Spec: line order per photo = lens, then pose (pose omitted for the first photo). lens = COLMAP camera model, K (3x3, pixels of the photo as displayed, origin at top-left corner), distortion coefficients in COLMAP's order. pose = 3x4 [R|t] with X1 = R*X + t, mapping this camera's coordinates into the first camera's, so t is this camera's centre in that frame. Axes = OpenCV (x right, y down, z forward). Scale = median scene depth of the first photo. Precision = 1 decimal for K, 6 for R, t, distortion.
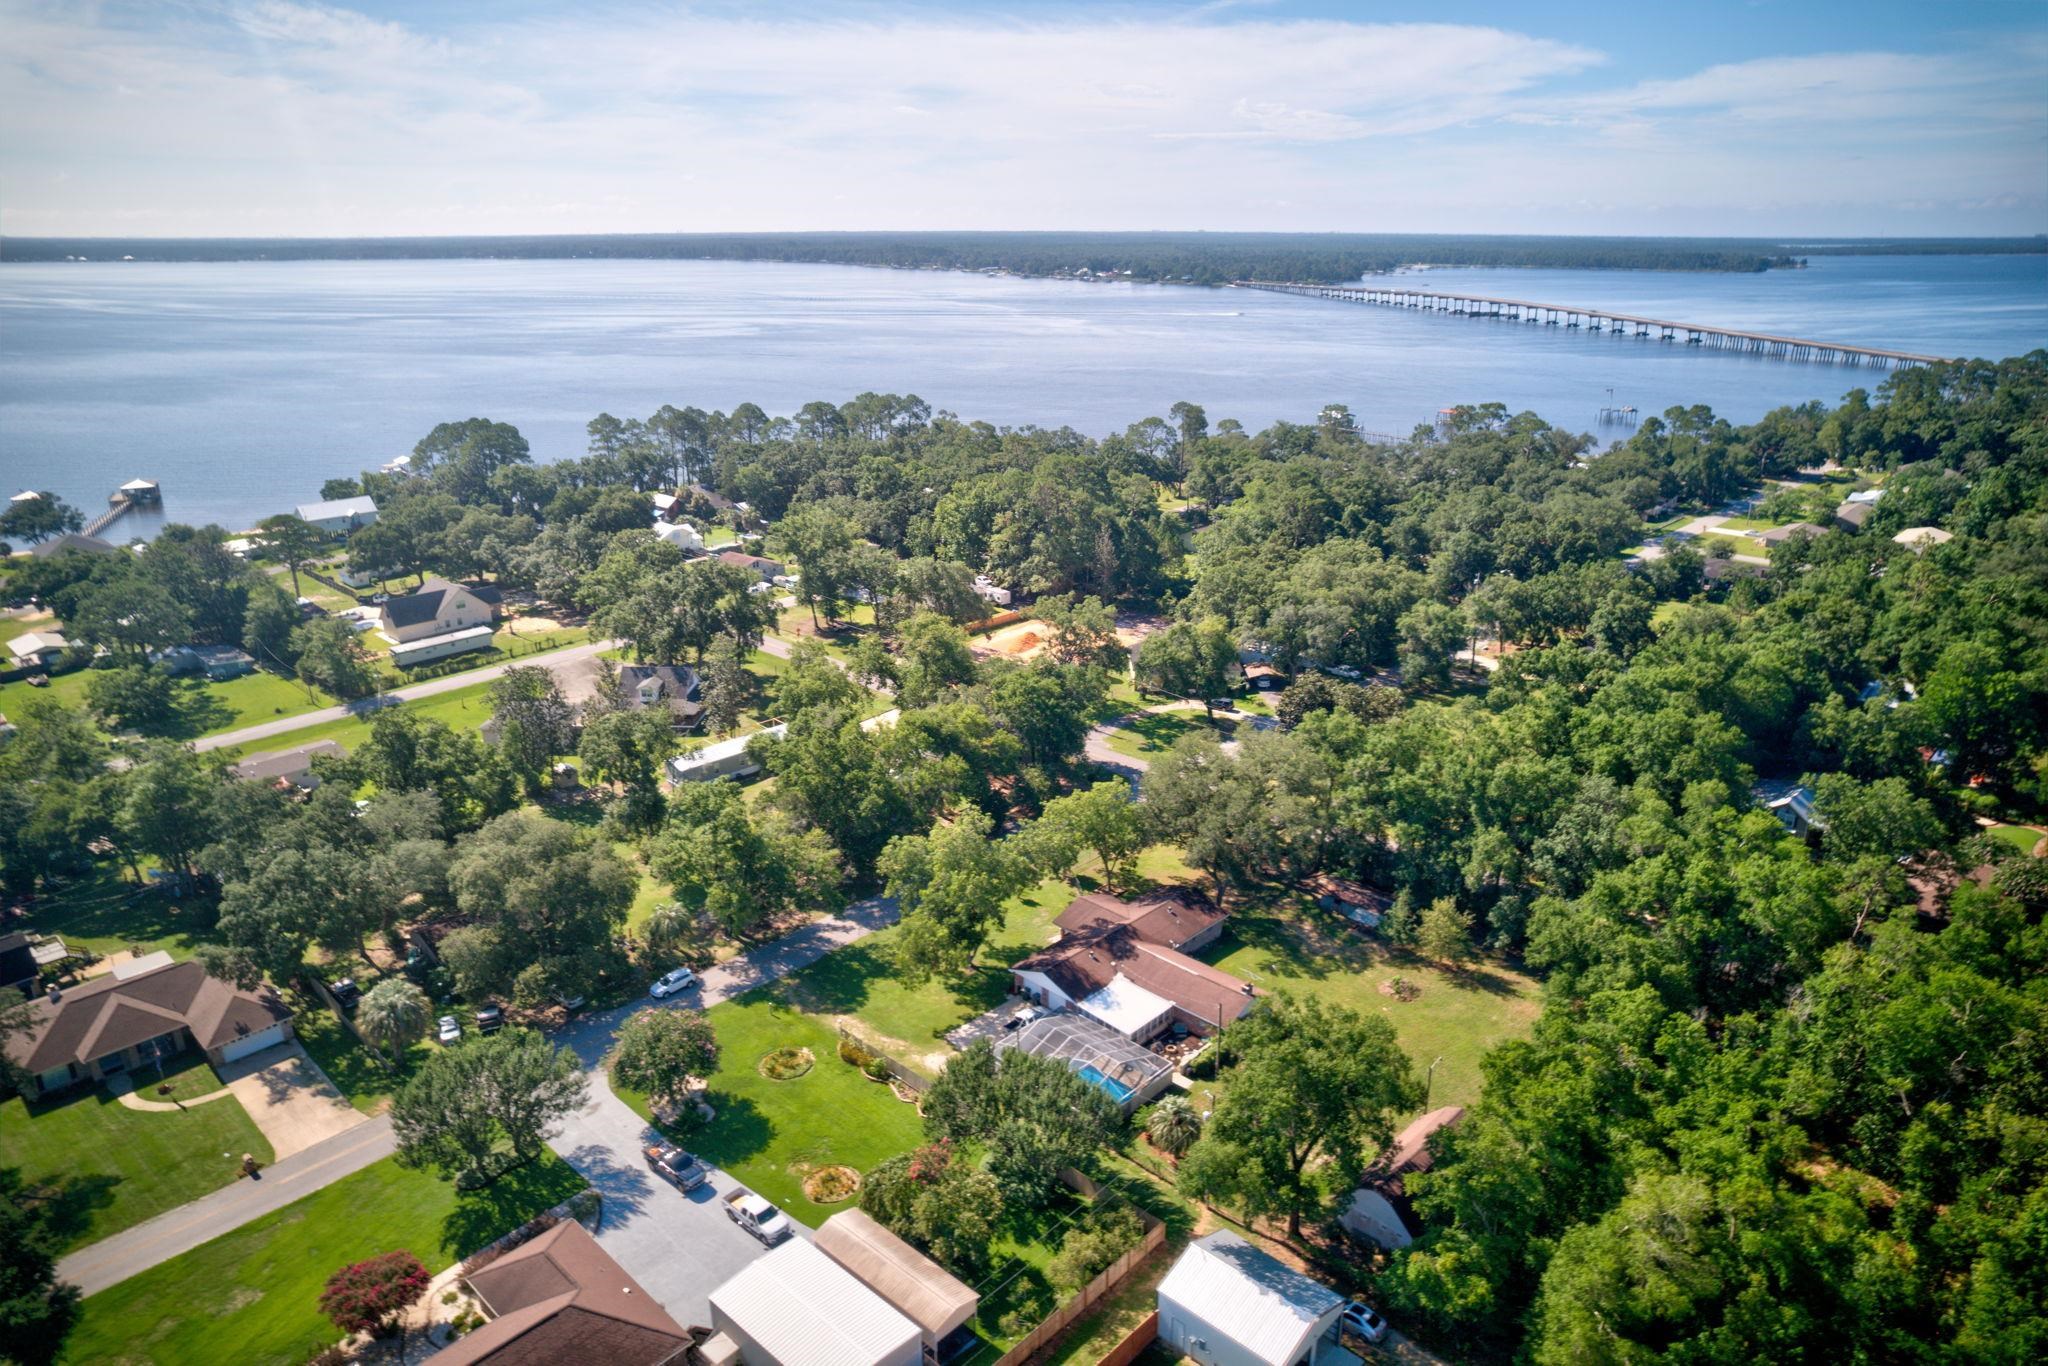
lens RADIAL K [[1305.0, 0, 1035.9], [0, 1305.0, 683.8], [0, 0, 1]] dist [-0.074957, 0.066215]
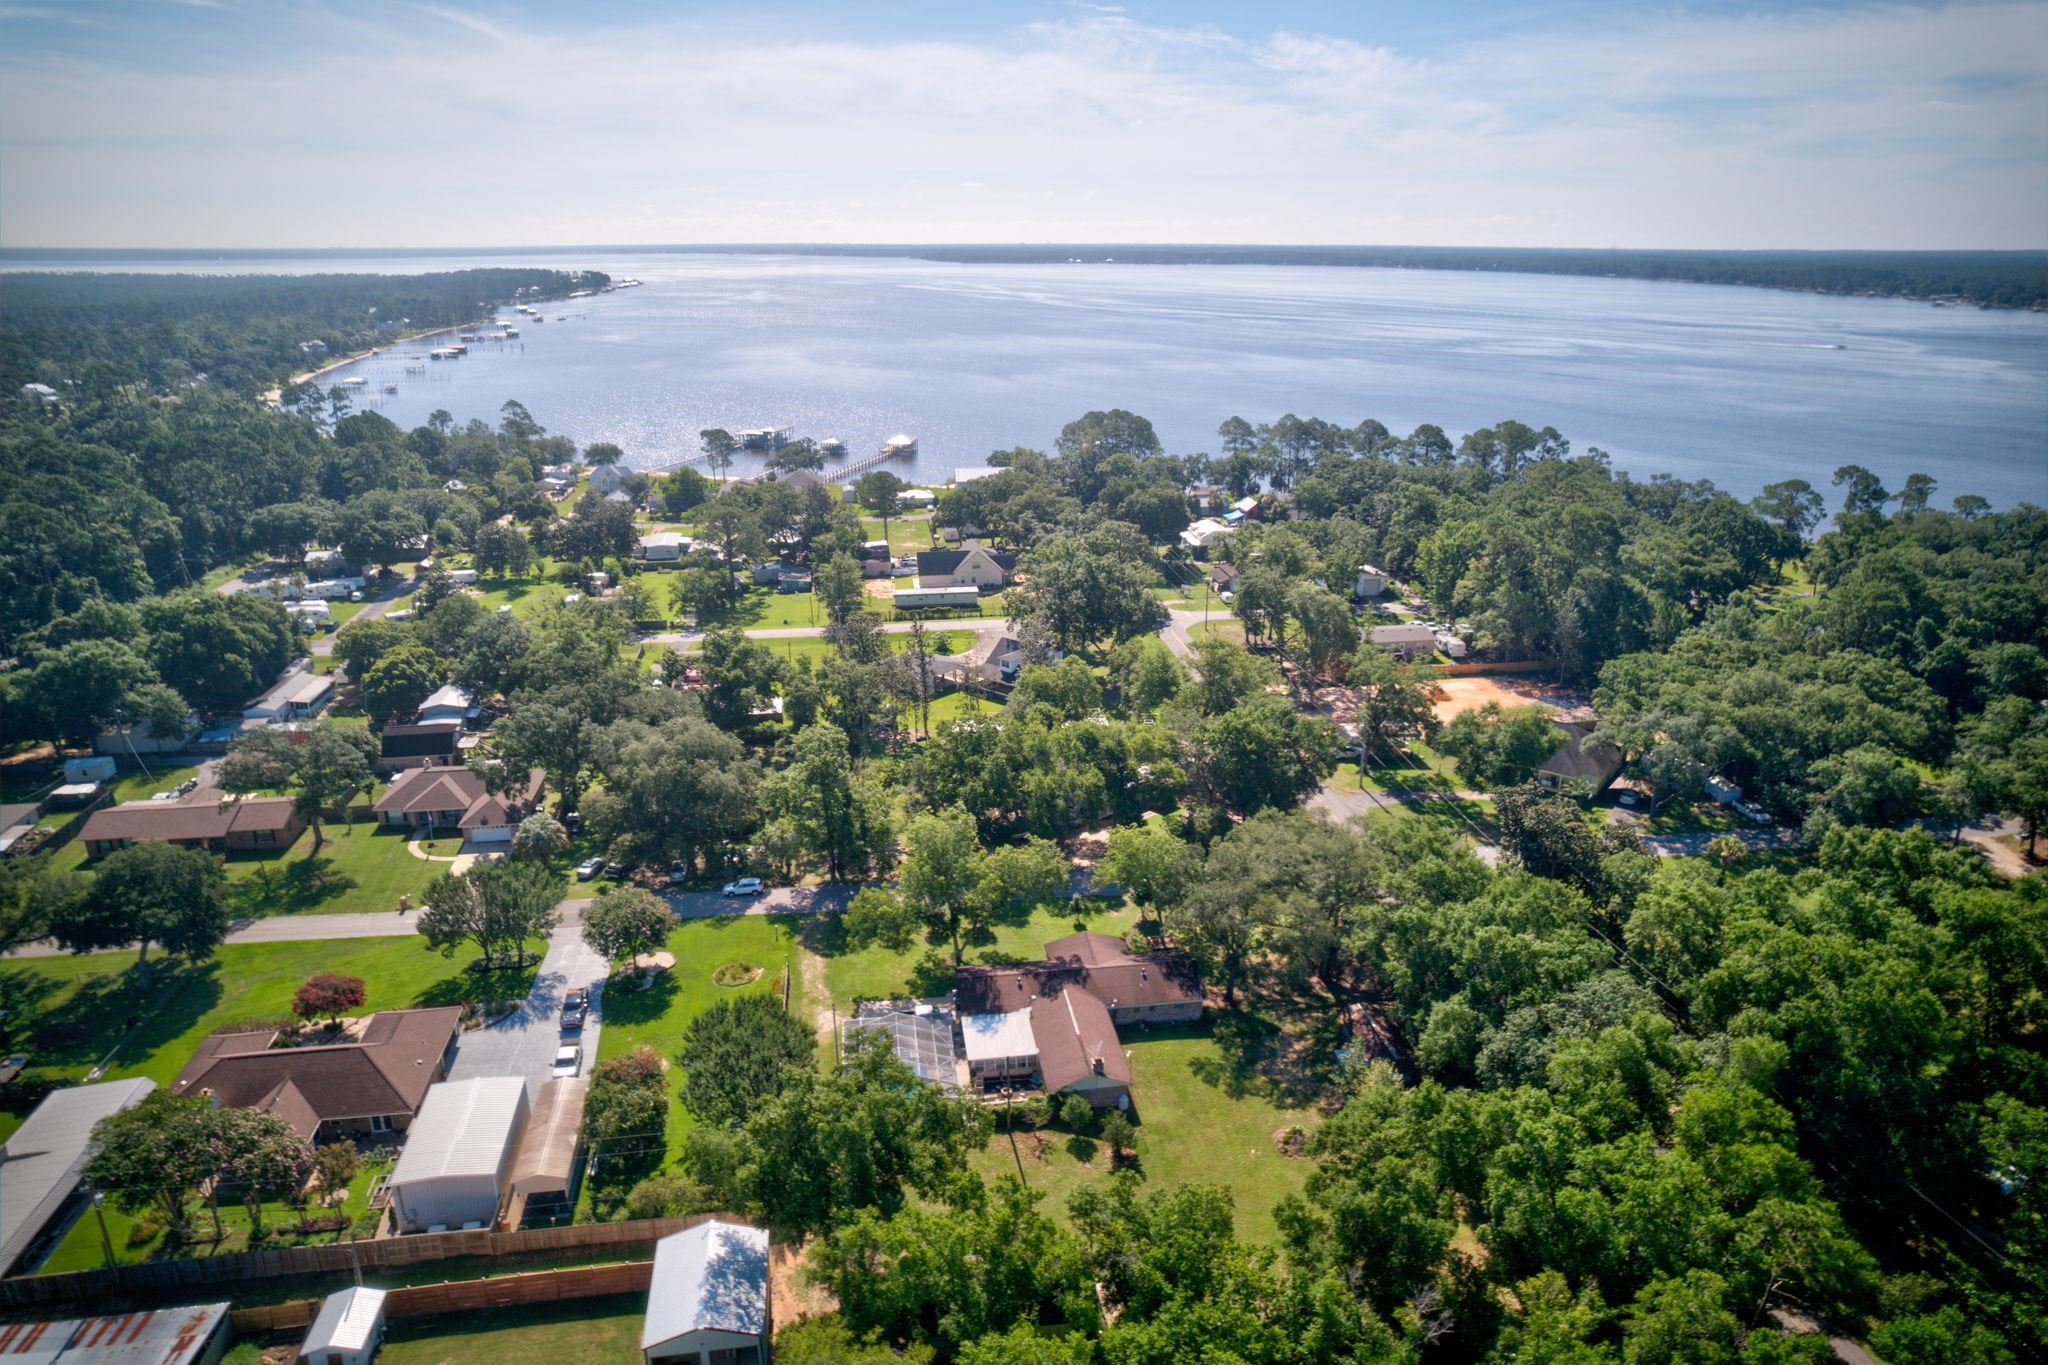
lens RADIAL K [[1305.0, 0, 1033.2], [0, 1305.0, 680.7], [0, 0, 1]] dist [-0.074957, 0.066215]
pose [[0.787745, 0.198992, -0.582976, 0.282408], [-0.205317, 0.977087, 0.056083, -0.035188], [0.580778, 0.075515, 0.810552, 0.091320]]
